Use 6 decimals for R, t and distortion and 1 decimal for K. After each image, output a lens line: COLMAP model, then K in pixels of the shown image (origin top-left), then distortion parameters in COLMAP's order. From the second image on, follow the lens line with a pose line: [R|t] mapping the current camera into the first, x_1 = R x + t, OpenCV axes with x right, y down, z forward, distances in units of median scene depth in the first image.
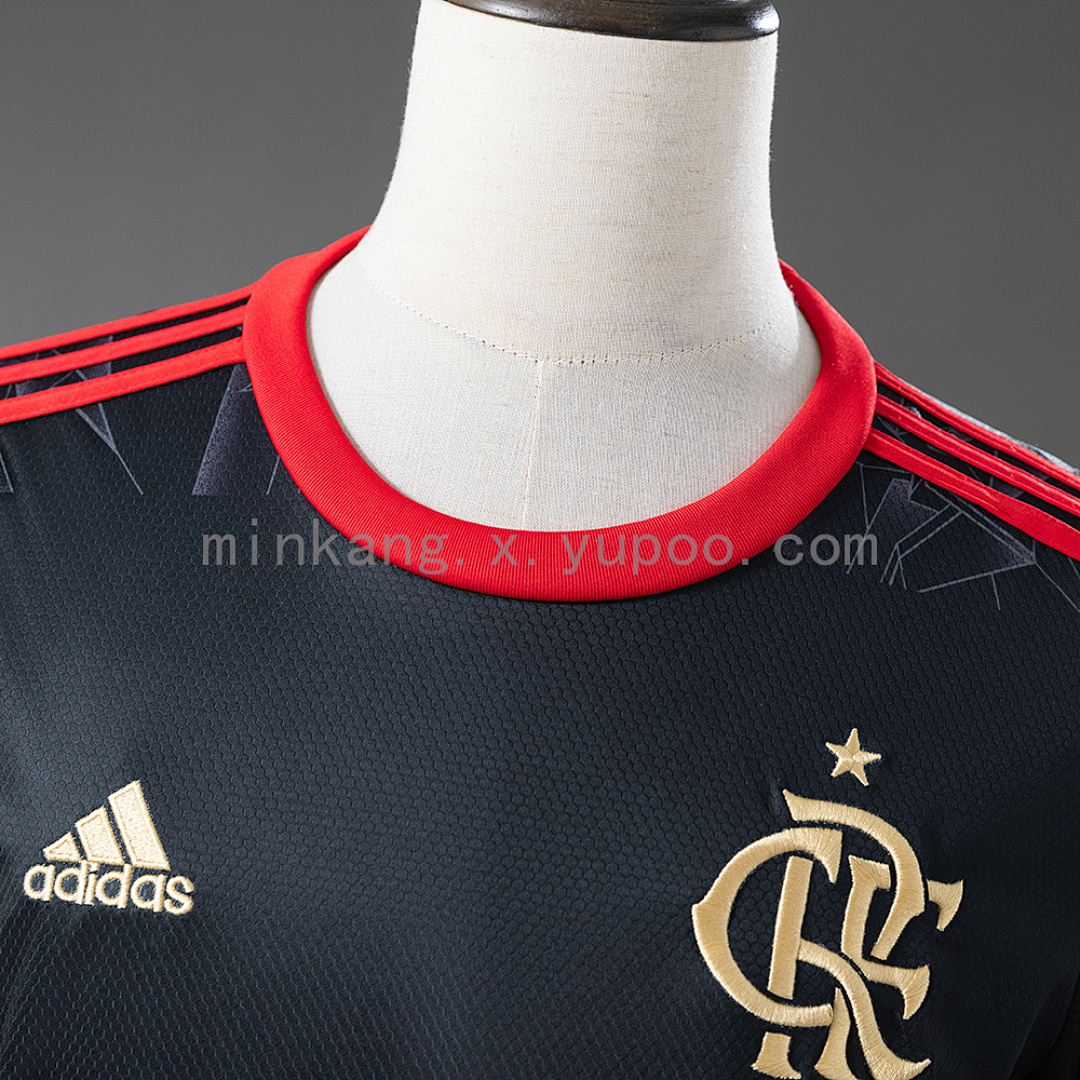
lens RADIAL K [[2542.0, 0, 540.0], [0, 2542.0, 540.0], [0, 0, 1]] dist [-0.039545, -0.615777]
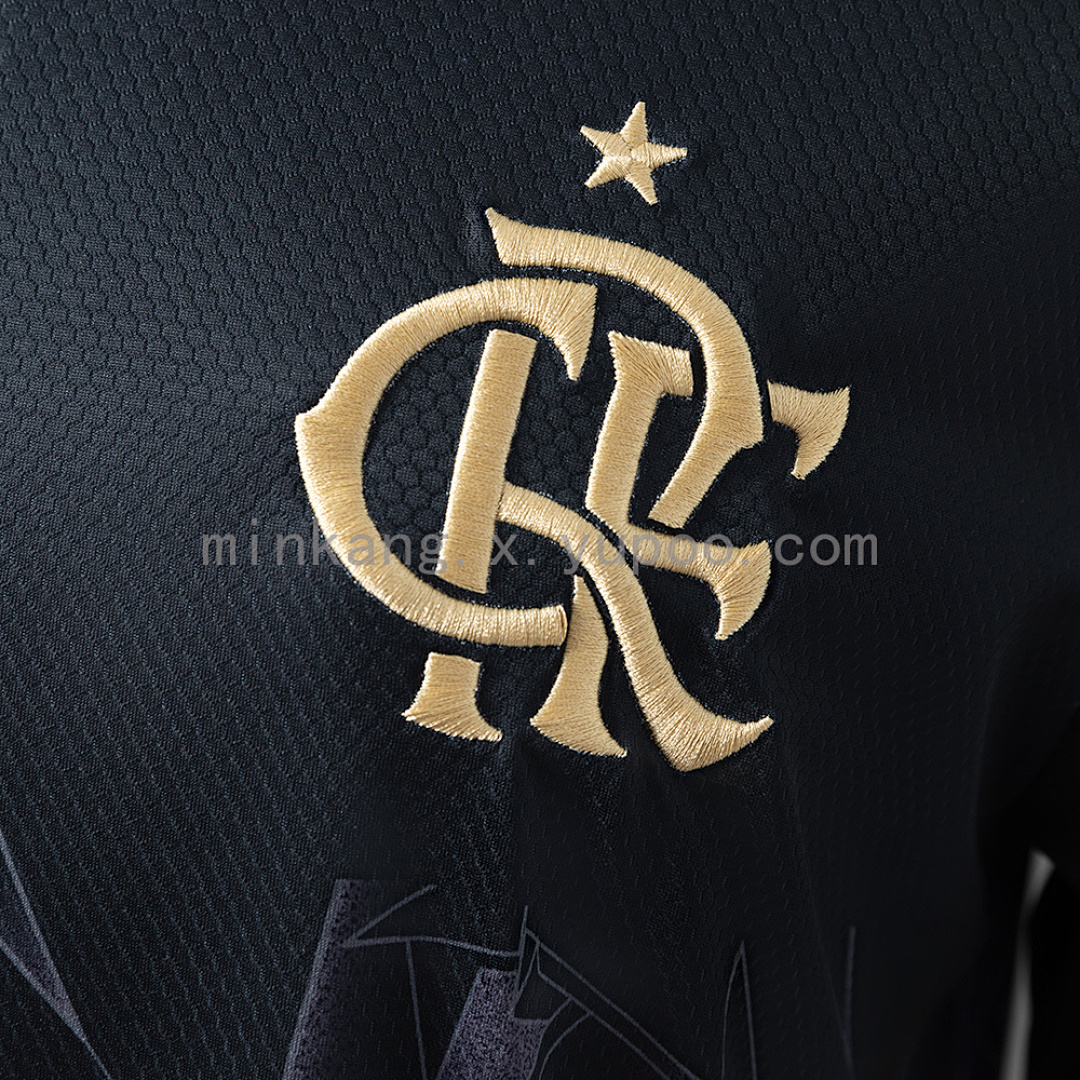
lens RADIAL K [[2542.0, 0, 540.0], [0, 2542.0, 540.0], [0, 0, 1]] dist [-0.039545, -0.615777]
pose [[0.978117, 0.007165, -0.207931, 0.220834], [0.011612, 0.995969, 0.088945, 0.121449], [0.207730, -0.089413, 0.974091, 0.476725]]
